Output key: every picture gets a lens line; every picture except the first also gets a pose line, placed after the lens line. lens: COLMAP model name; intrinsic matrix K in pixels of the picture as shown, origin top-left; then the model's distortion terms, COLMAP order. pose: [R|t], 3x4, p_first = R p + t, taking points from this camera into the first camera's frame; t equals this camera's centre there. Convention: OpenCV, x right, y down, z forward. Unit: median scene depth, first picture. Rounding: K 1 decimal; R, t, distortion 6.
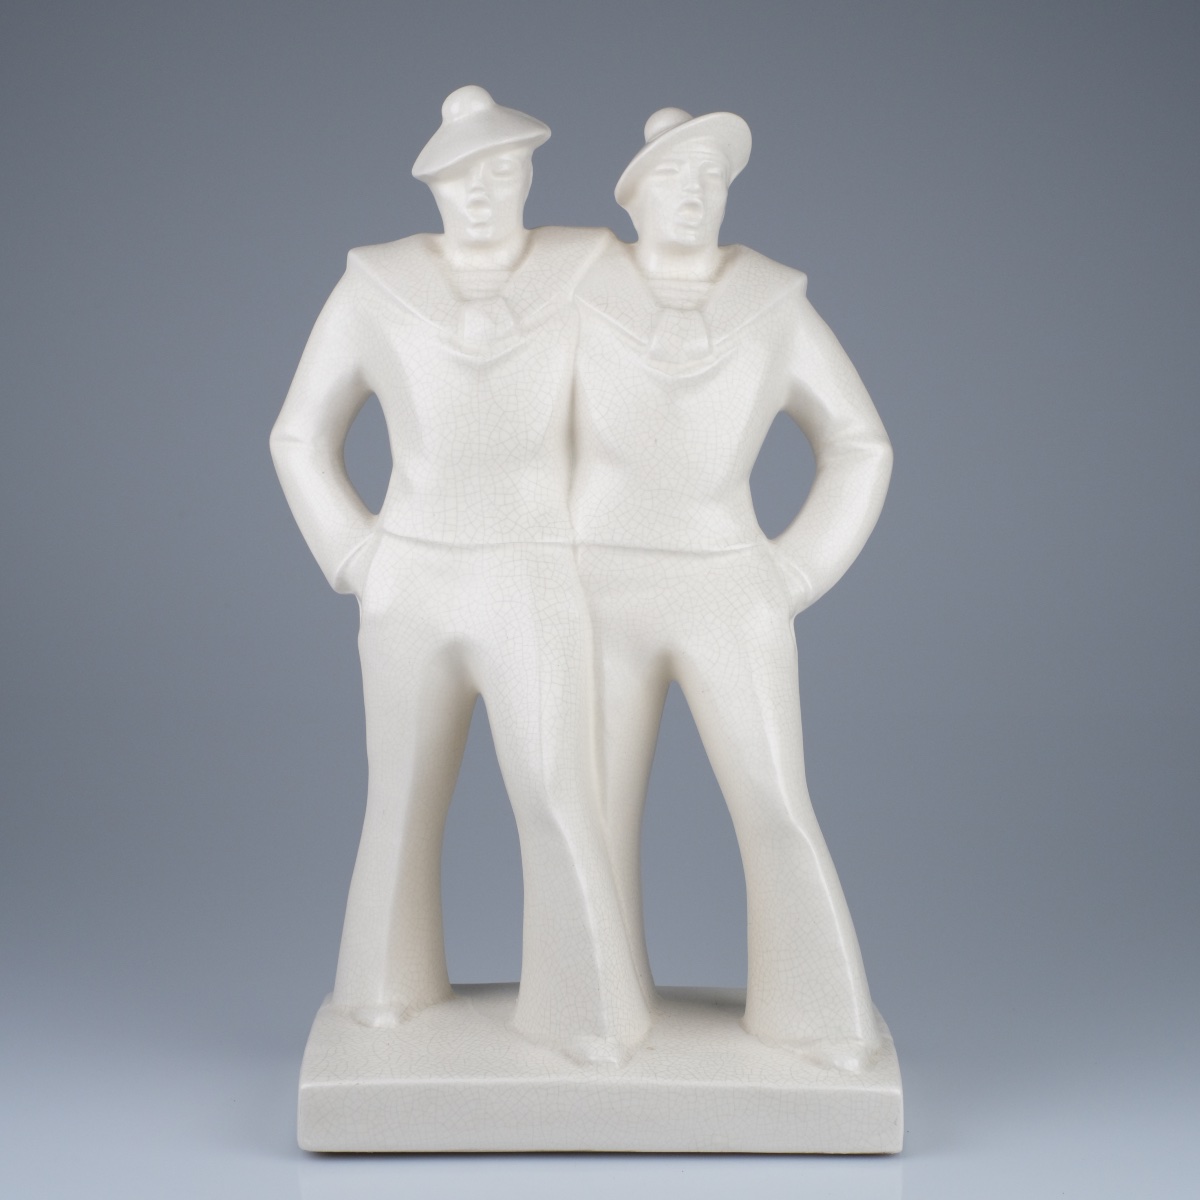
lens RADIAL K [[2916.4, 0, 606.9], [0, 2916.4, 609.8], [0, 0, 1]] dist [-0.063961, 0.000000]
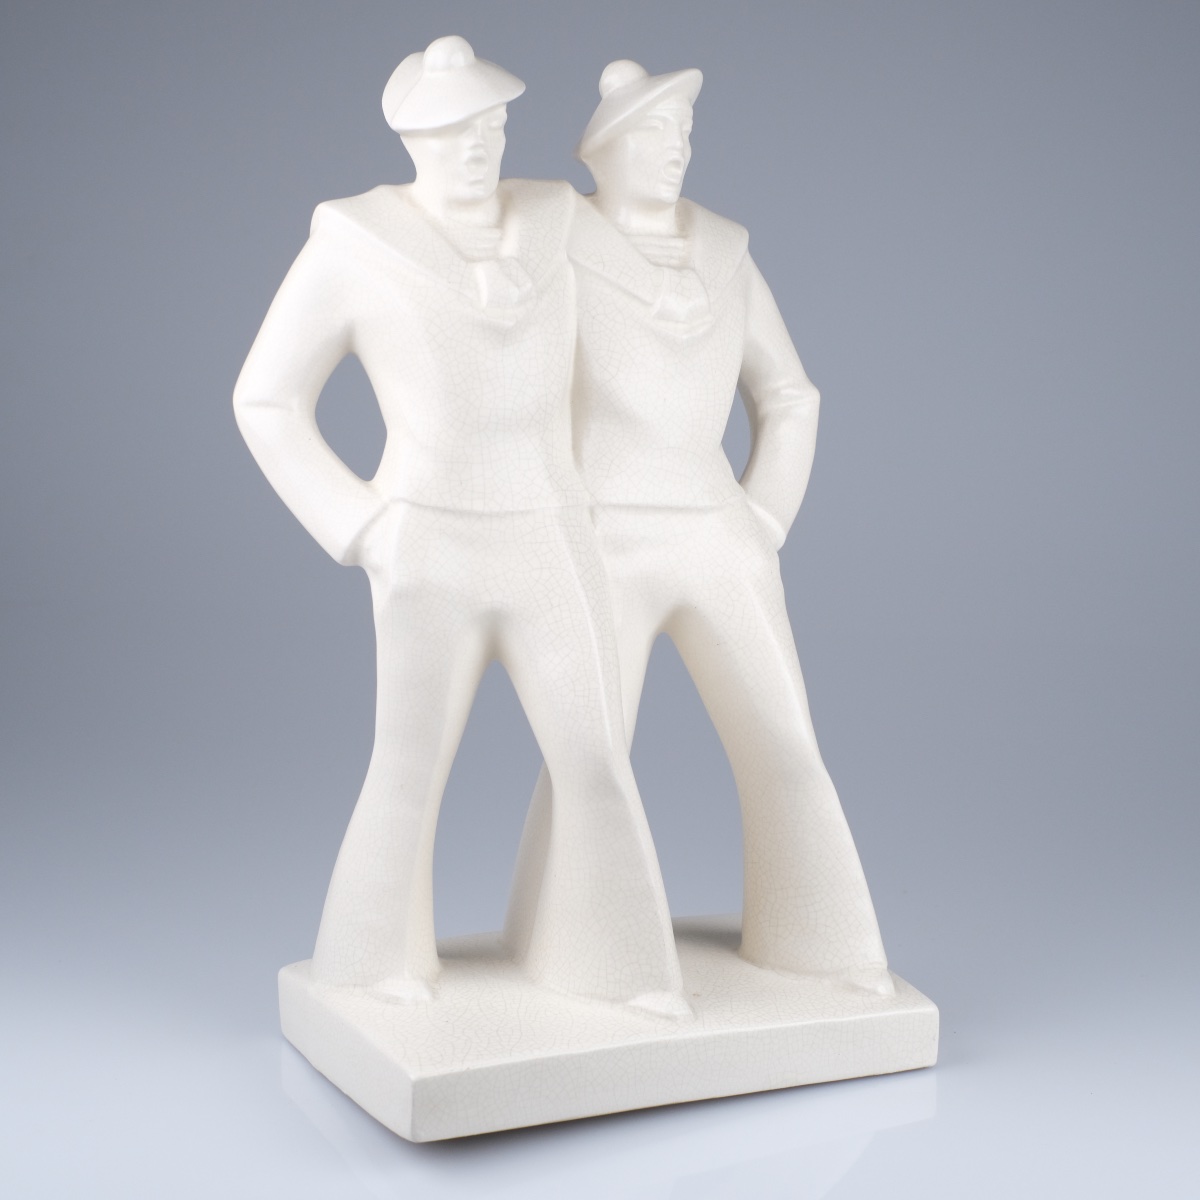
lens RADIAL K [[2916.4, 0, 604.0], [0, 2916.4, 611.2], [0, 0, 1]] dist [-0.063961, 0.000000]
pose [[0.902508, -0.064416, 0.425829, -0.436101], [0.031667, 0.996000, 0.083551, -0.070009], [-0.429508, -0.061921, 0.900938, 0.094686]]
